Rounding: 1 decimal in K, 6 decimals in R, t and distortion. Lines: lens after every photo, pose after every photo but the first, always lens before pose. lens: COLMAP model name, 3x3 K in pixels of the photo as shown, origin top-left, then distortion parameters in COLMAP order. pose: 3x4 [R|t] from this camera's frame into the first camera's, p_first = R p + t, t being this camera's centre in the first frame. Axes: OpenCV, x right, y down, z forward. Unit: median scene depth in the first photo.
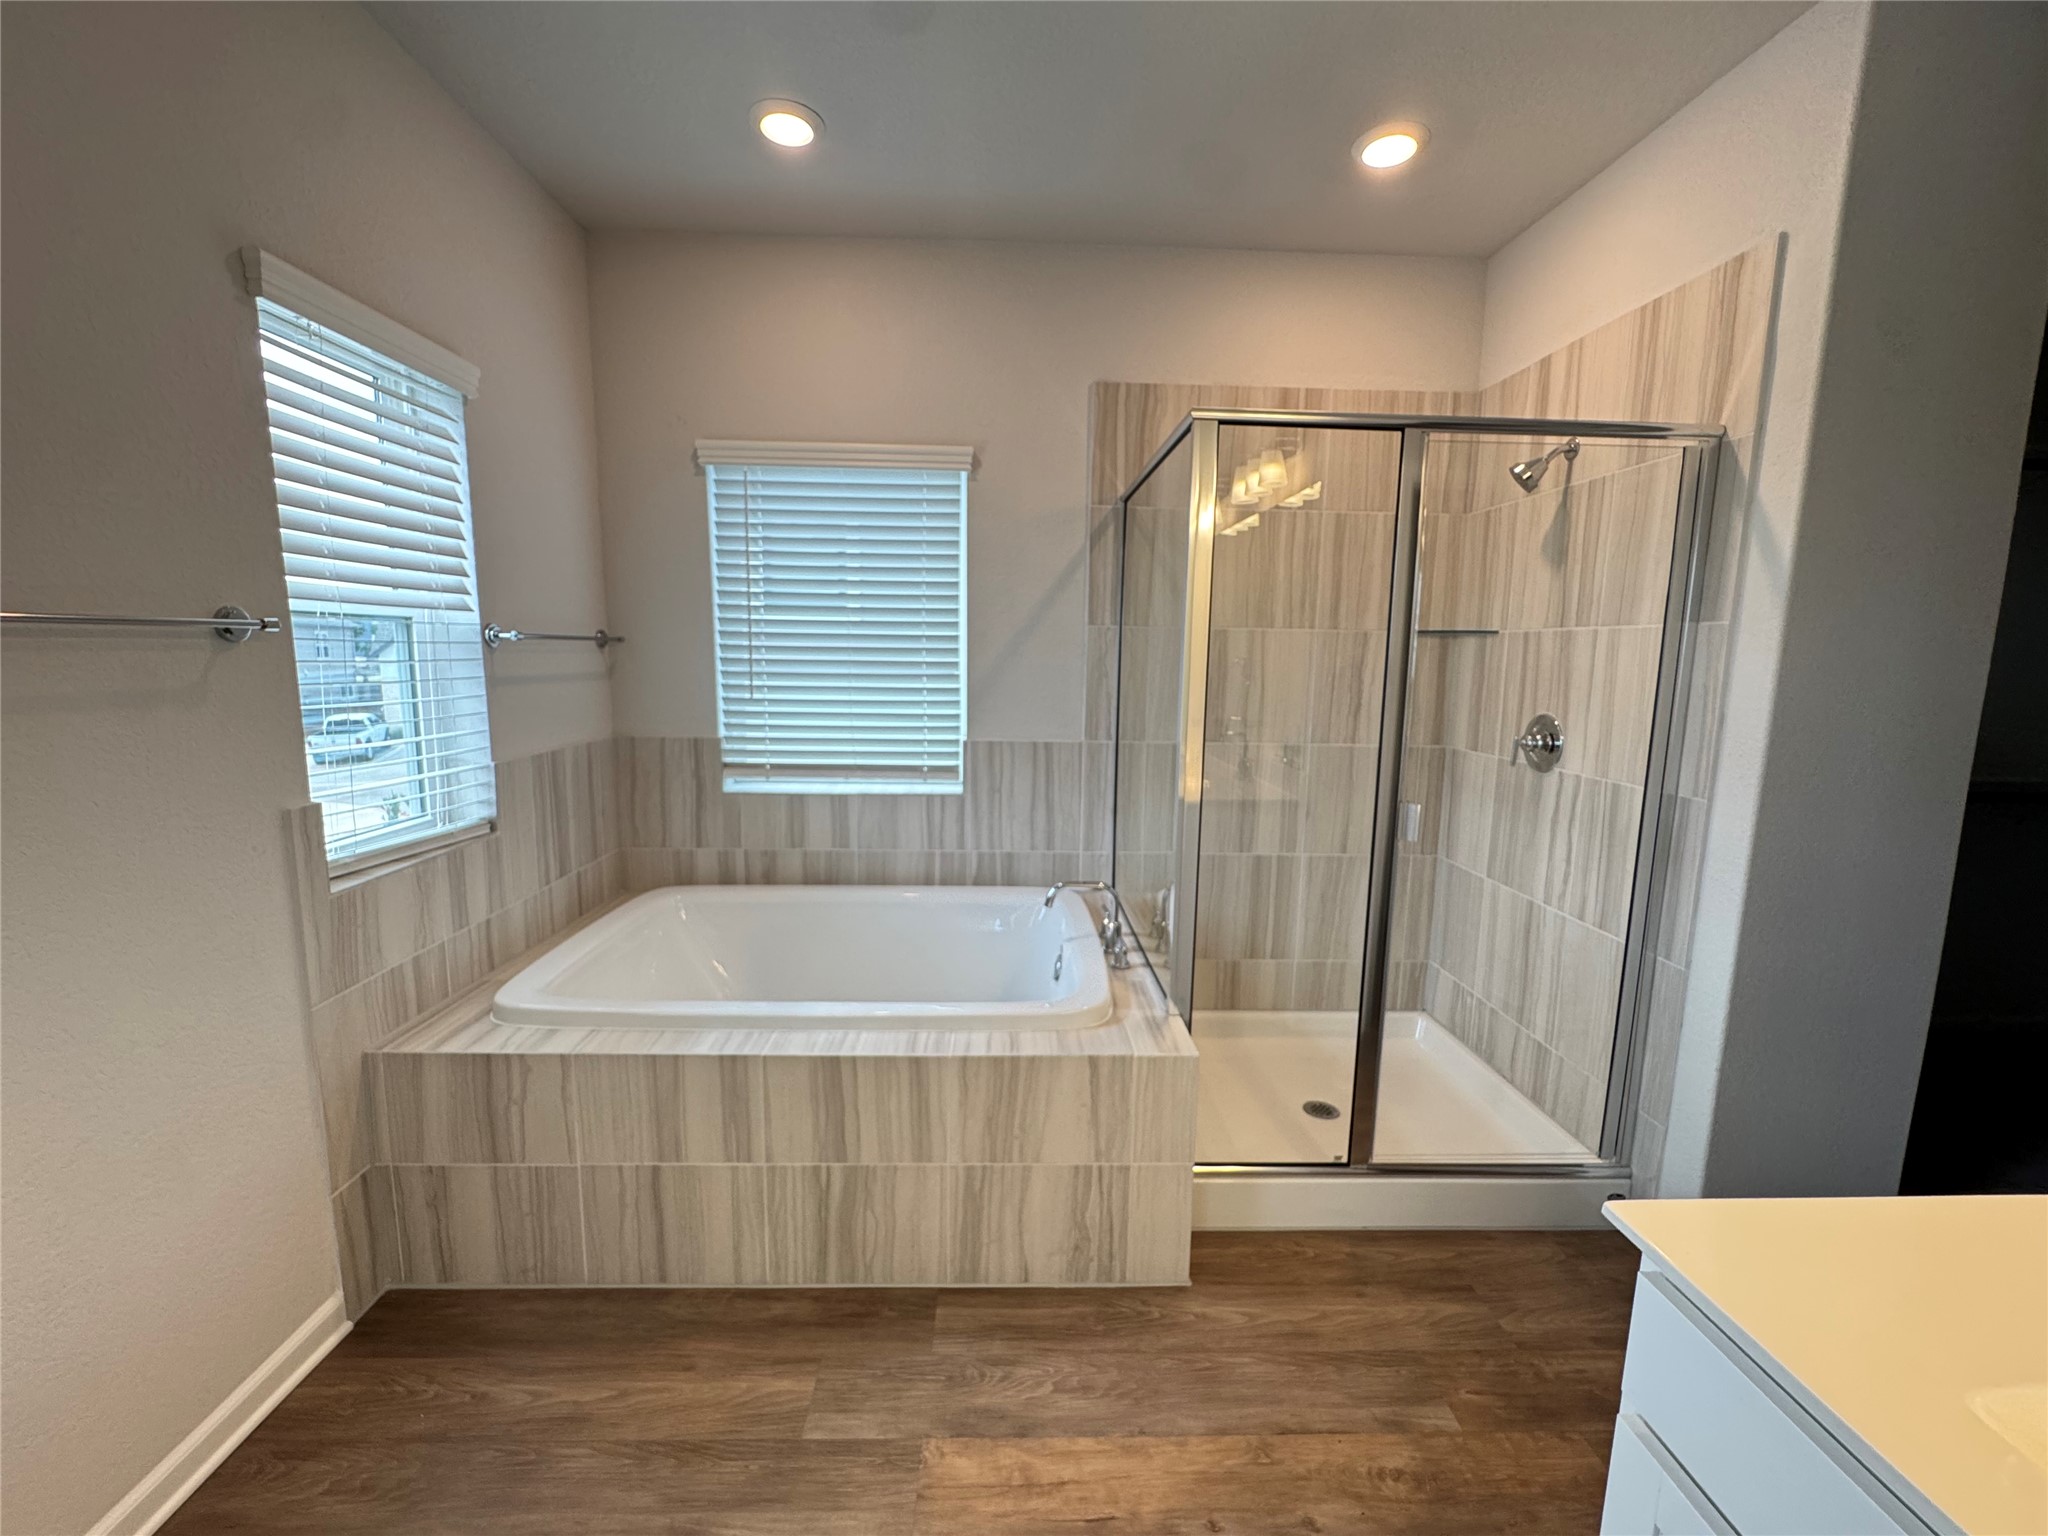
lens RADIAL K [[811.4, 0, 1032.1], [0, 811.4, 767.0], [0, 0, 1]] dist [-0.005951, 0.000380]
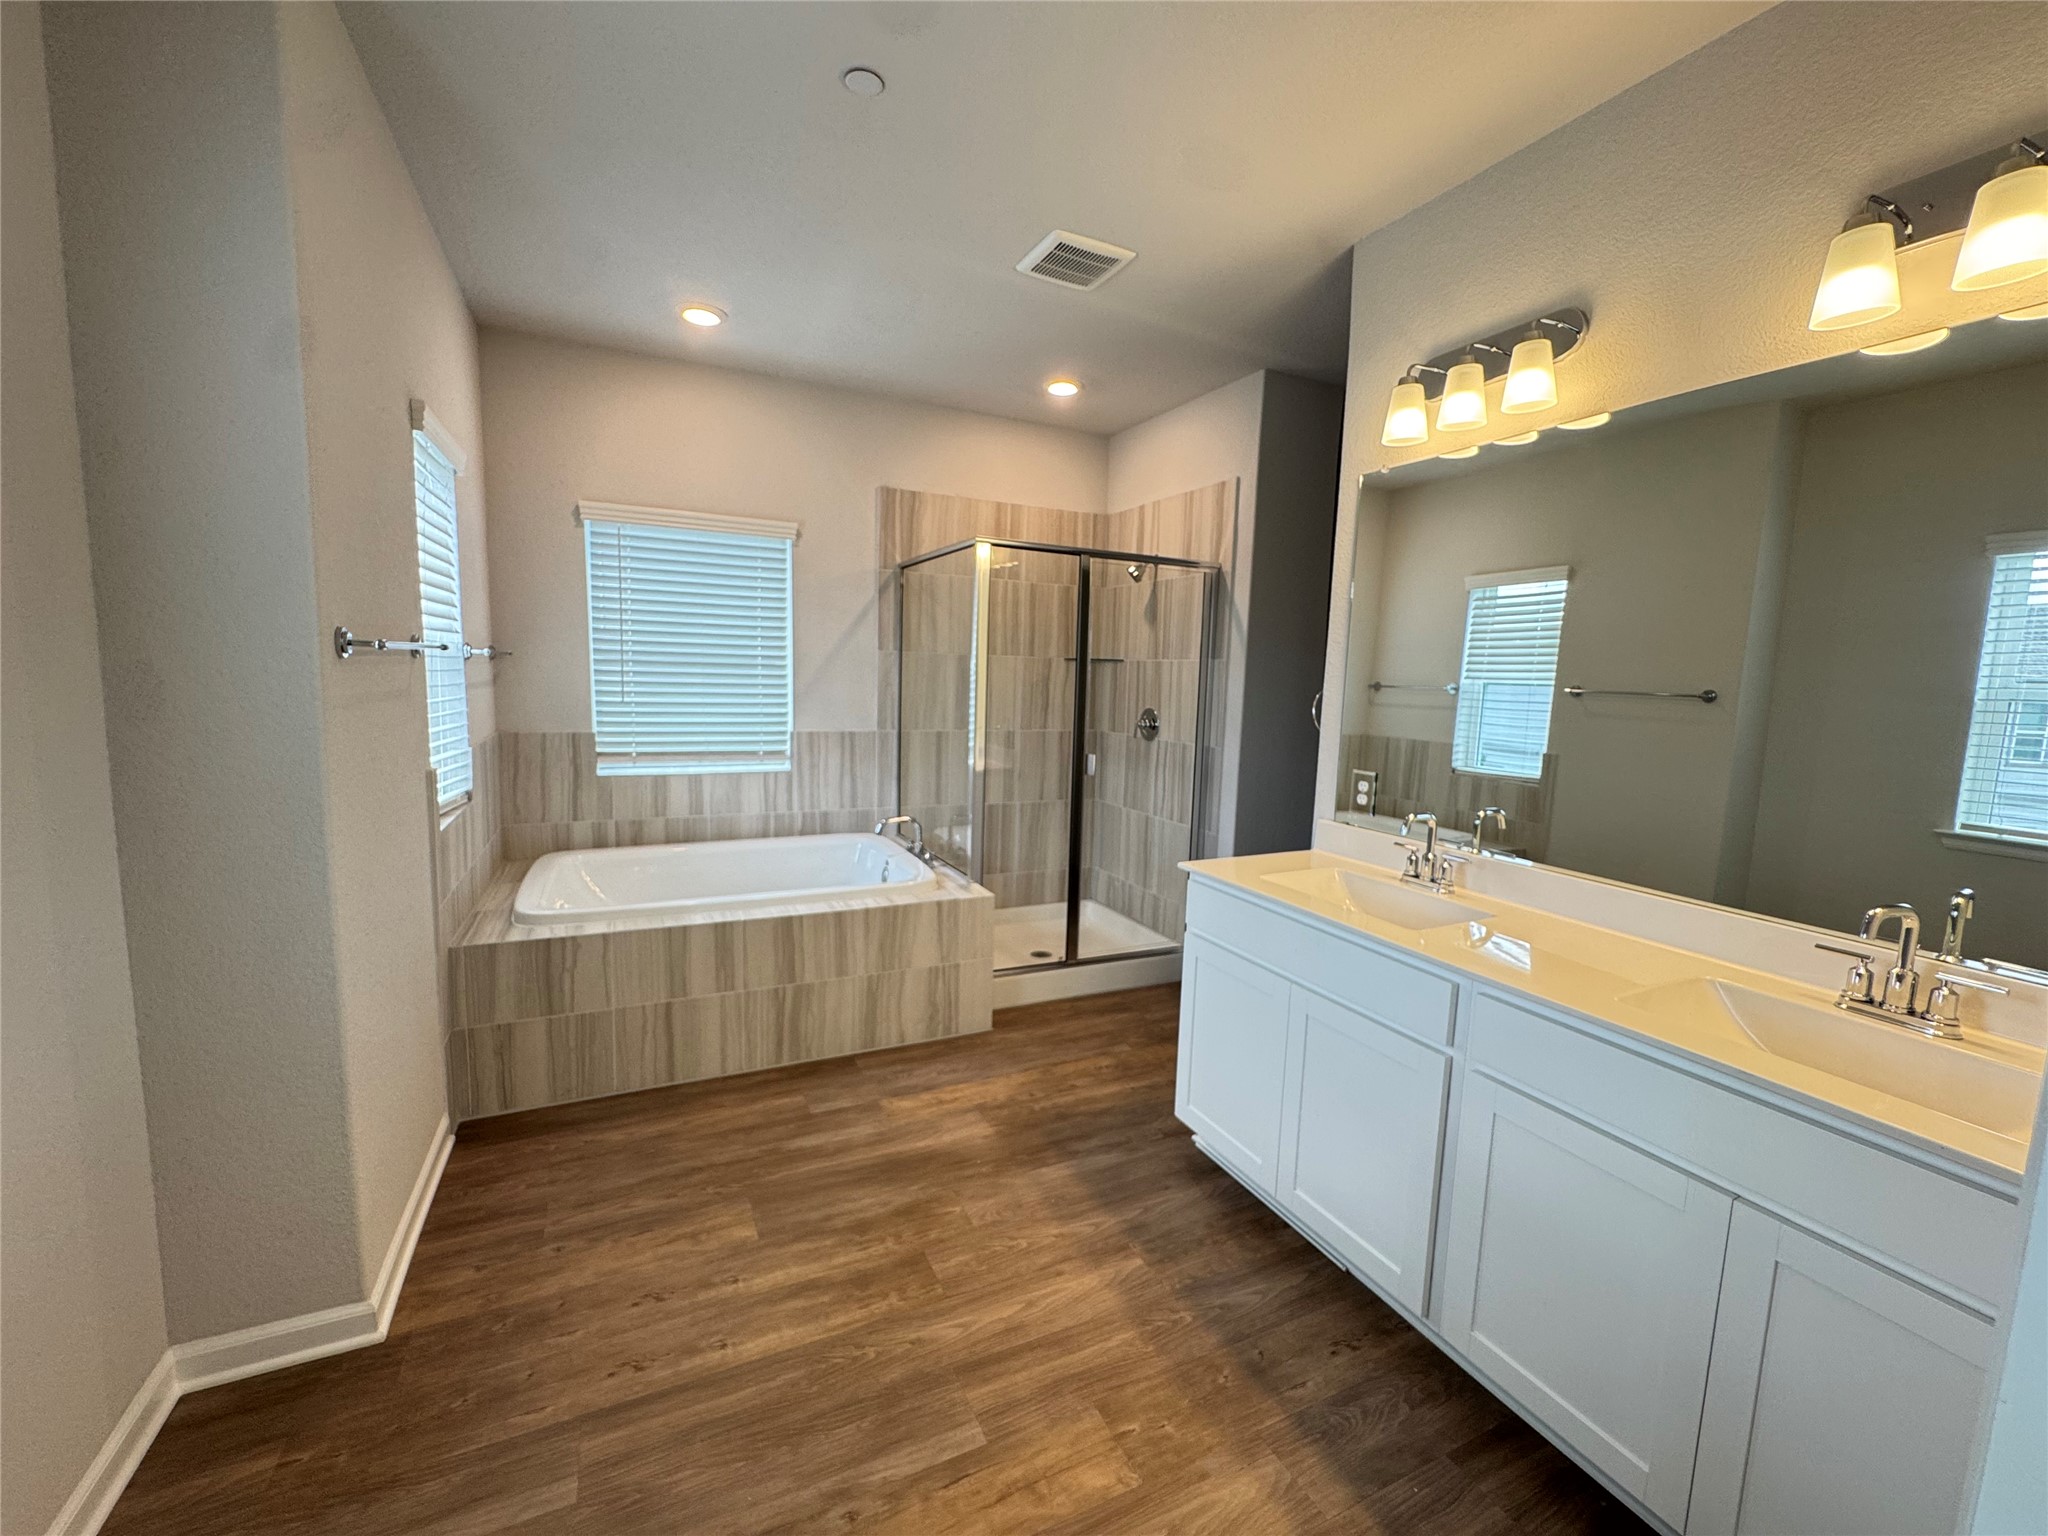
lens RADIAL K [[811.4, 0, 1017.7], [0, 811.4, 764.8], [0, 0, 1]] dist [-0.005951, 0.000380]
pose [[0.917286, -0.033173, 0.396845, -0.392879], [0.040023, 0.999158, -0.008989, 0.073269], [-0.396213, 0.024129, 0.917842, -0.591814]]
